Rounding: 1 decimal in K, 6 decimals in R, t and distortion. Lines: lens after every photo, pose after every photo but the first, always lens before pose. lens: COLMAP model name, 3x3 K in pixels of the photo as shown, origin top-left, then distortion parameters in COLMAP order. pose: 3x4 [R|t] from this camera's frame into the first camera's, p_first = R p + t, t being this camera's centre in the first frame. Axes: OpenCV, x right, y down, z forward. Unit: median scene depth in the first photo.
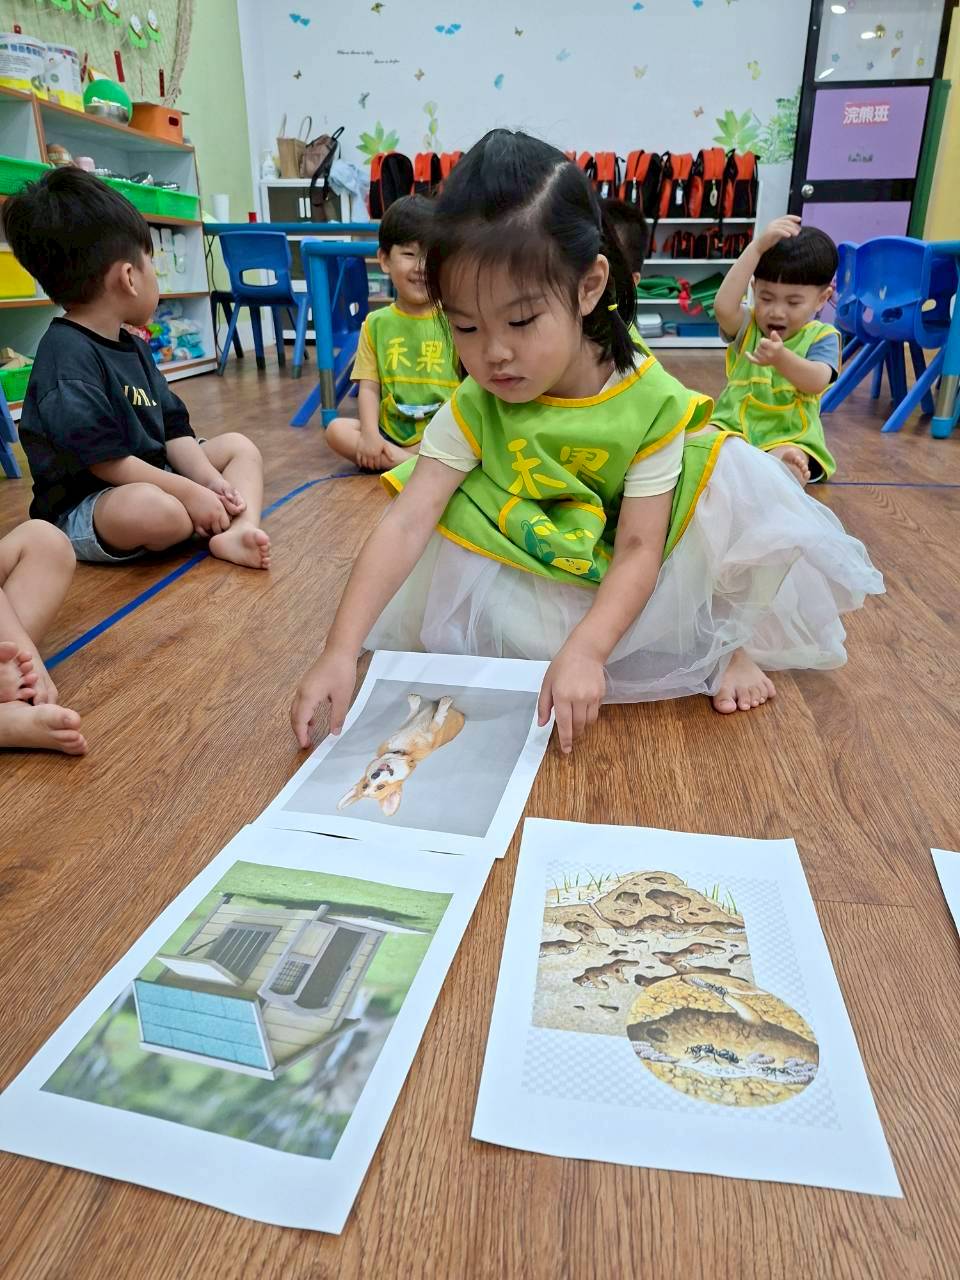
lens RADIAL K [[886.3, 0, 485.9], [0, 886.3, 648.8], [0, 0, 1]] dist [0.010971, -0.005158]
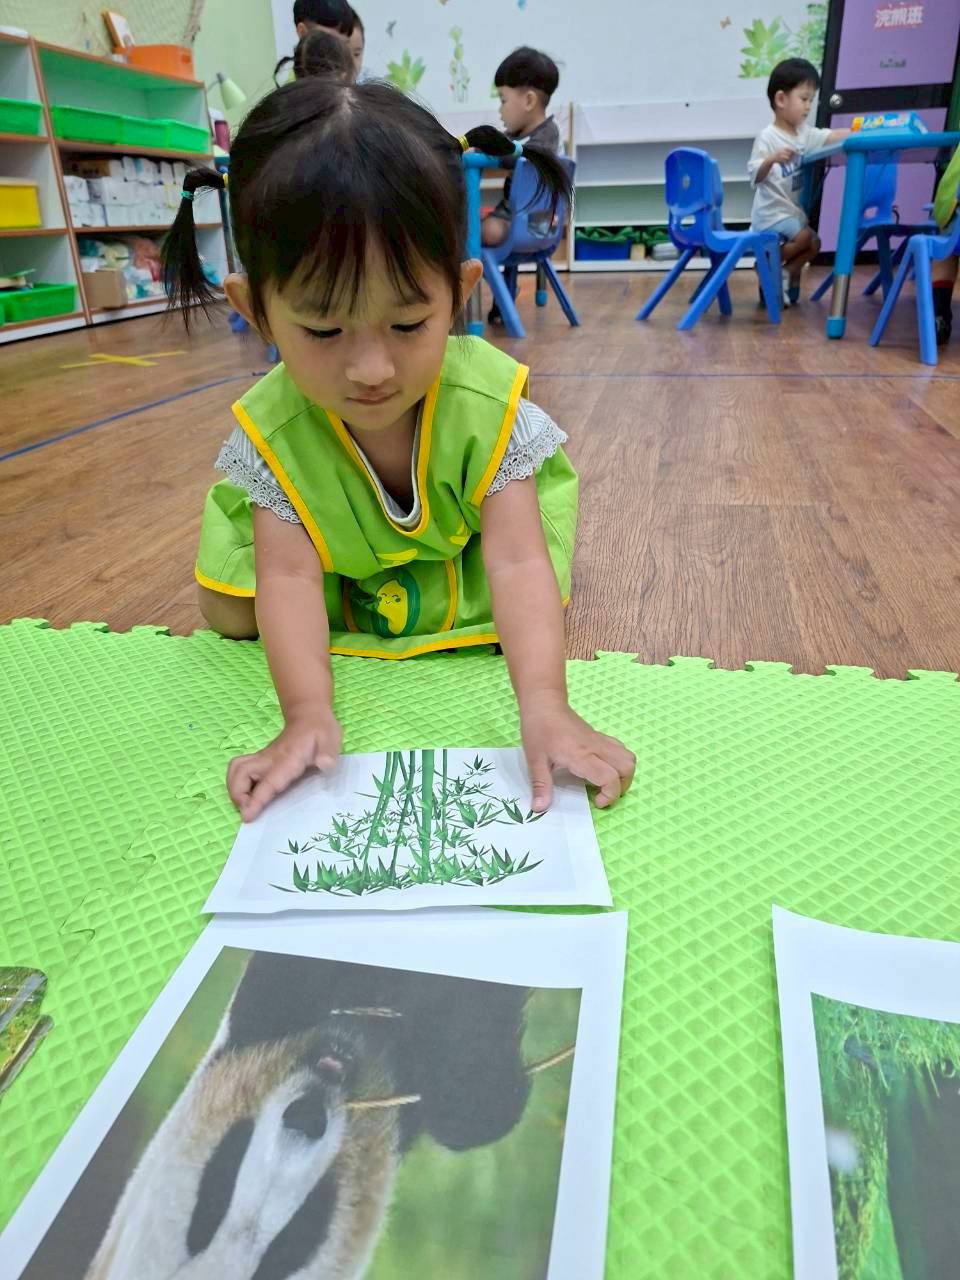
lens RADIAL K [[886.3, 0, 485.9], [0, 886.3, 648.8], [0, 0, 1]] dist [0.010971, -0.005158]
pose [[0.994166, 0.019868, -0.106013, 0.095398], [-0.013942, 0.998314, 0.056348, 0.032550], [0.106954, -0.054541, 0.992767, -0.038353]]
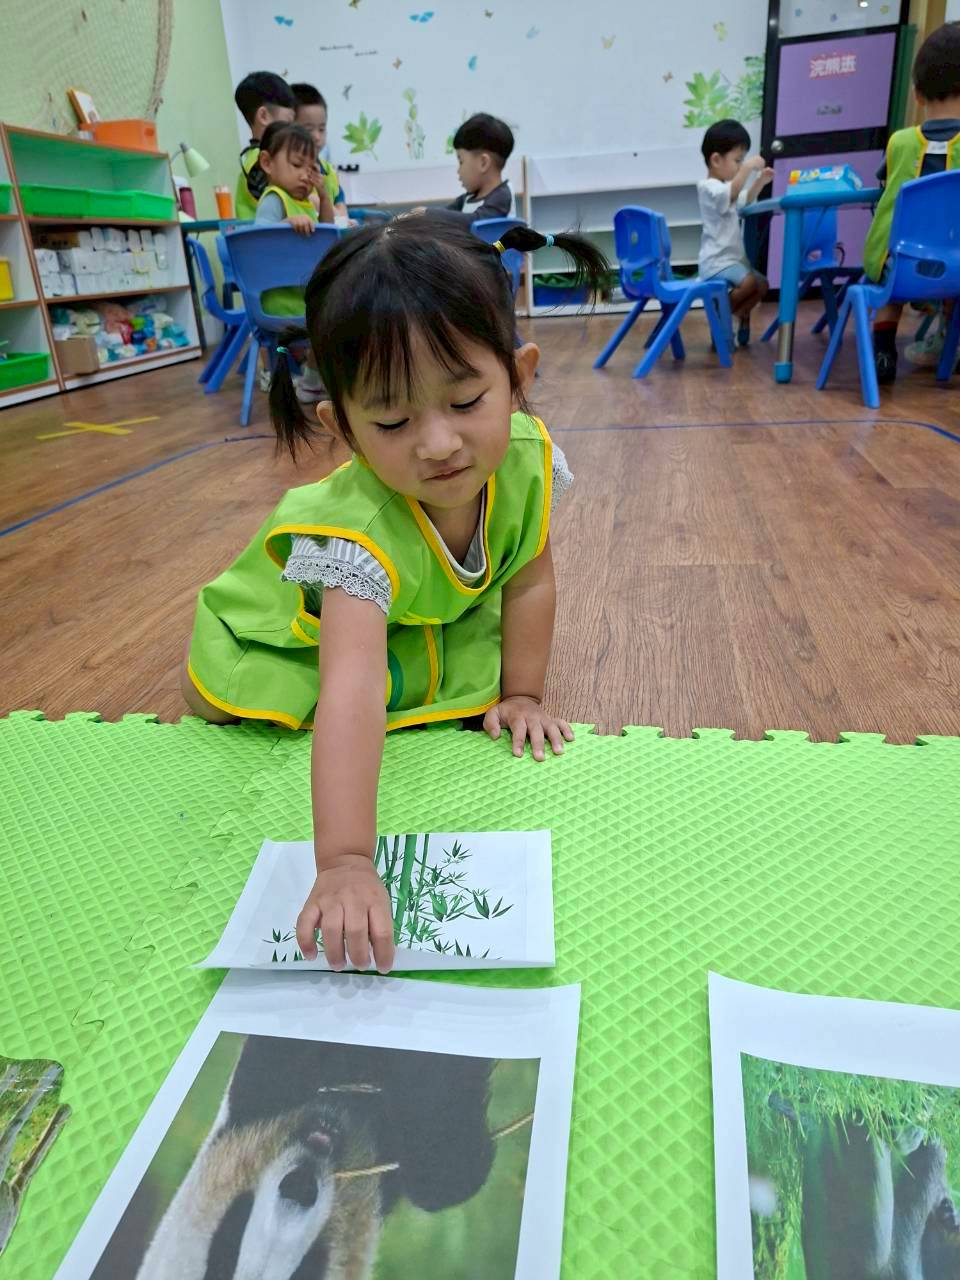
lens RADIAL K [[884.7, 0, 473.4], [0, 884.7, 646.7], [0, 0, 1]] dist [0.013531, -0.010073]
pose [[0.995198, -0.023943, -0.094904, 0.099010], [0.025943, 0.999465, 0.019903, 0.023510], [0.094376, -0.022269, 0.995287, -0.049546]]
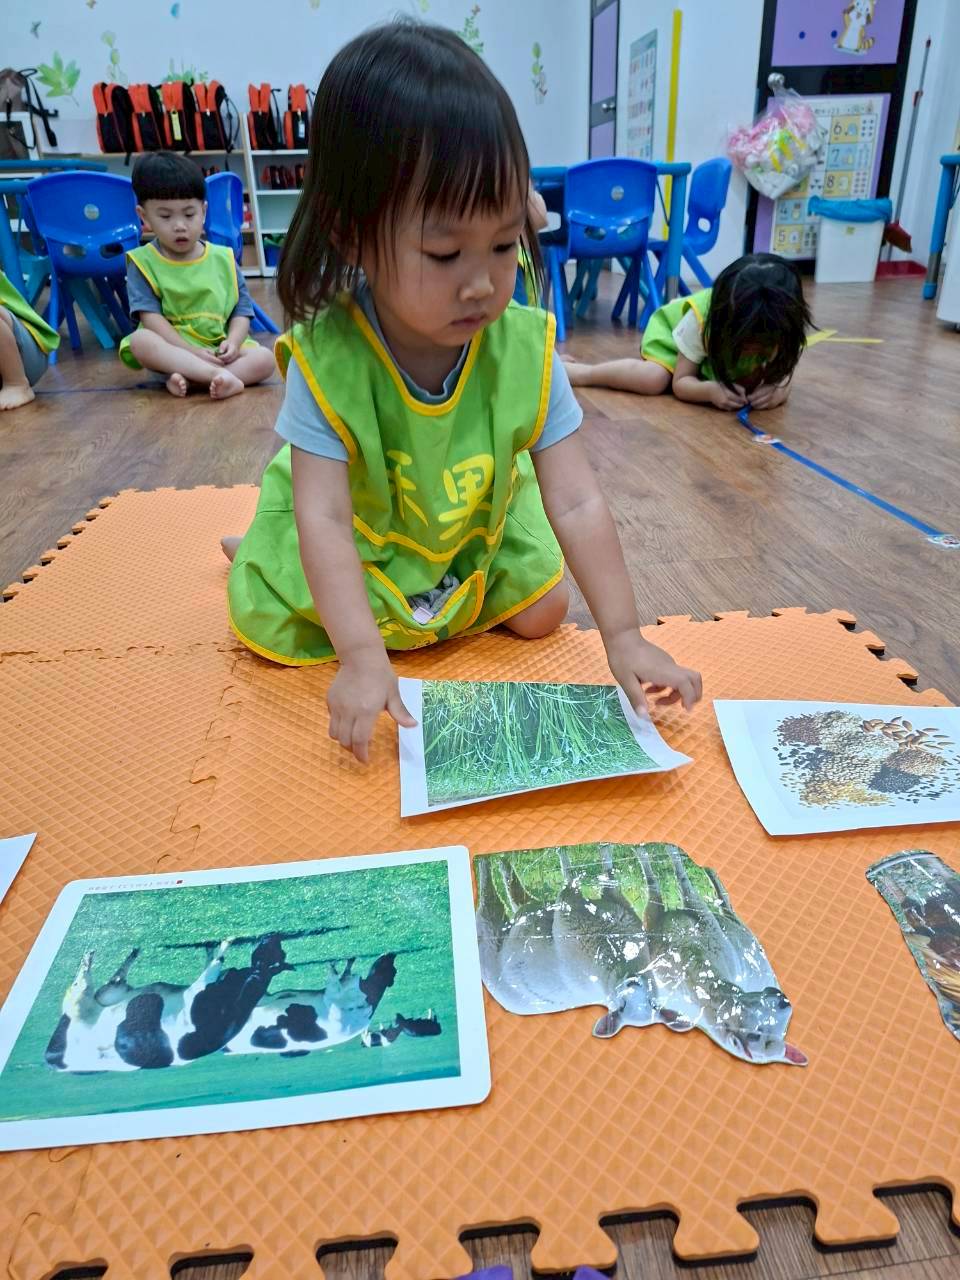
lens RADIAL K [[892.0, 0, 480.0], [0, 892.0, 640.0], [0, 0, 1]] dist [0.009661, -0.000172]
pose [[0.976265, -0.120719, 0.179813, 0.083518], [0.110650, 0.991728, 0.065049, 0.039482], [-0.186178, -0.043609, 0.981548, -0.090975]]
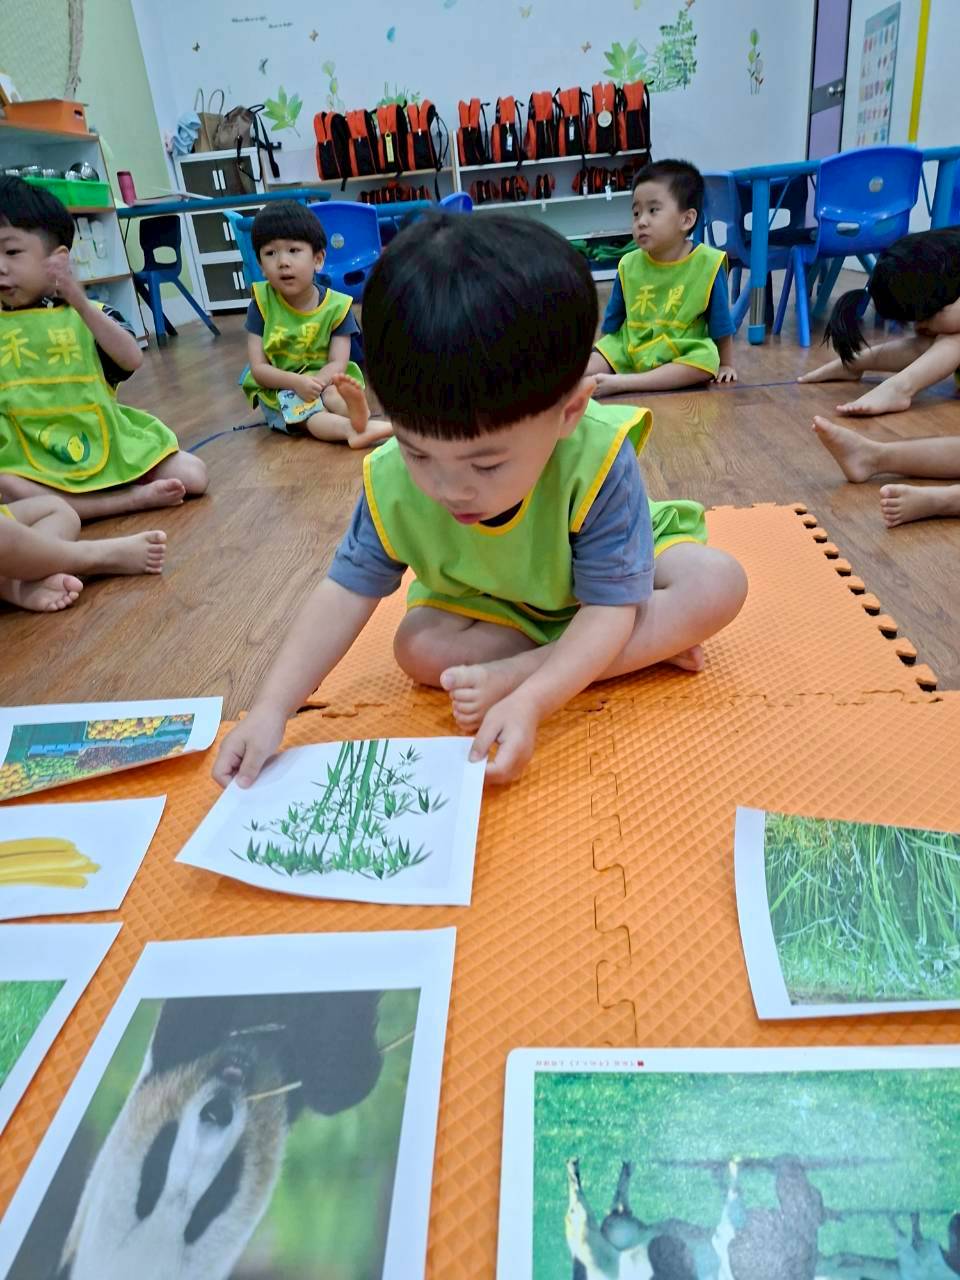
lens RADIAL K [[879.9, 0, 482.3], [0, 879.9, 665.3], [0, 0, 1]] dist [0.004090, 0.001833]
pose [[0.995078, -0.099098, -0.000491, 0.048352], [0.098885, 0.992591, 0.070600, 0.025559], [-0.006509, -0.070301, 0.997505, -0.072442]]
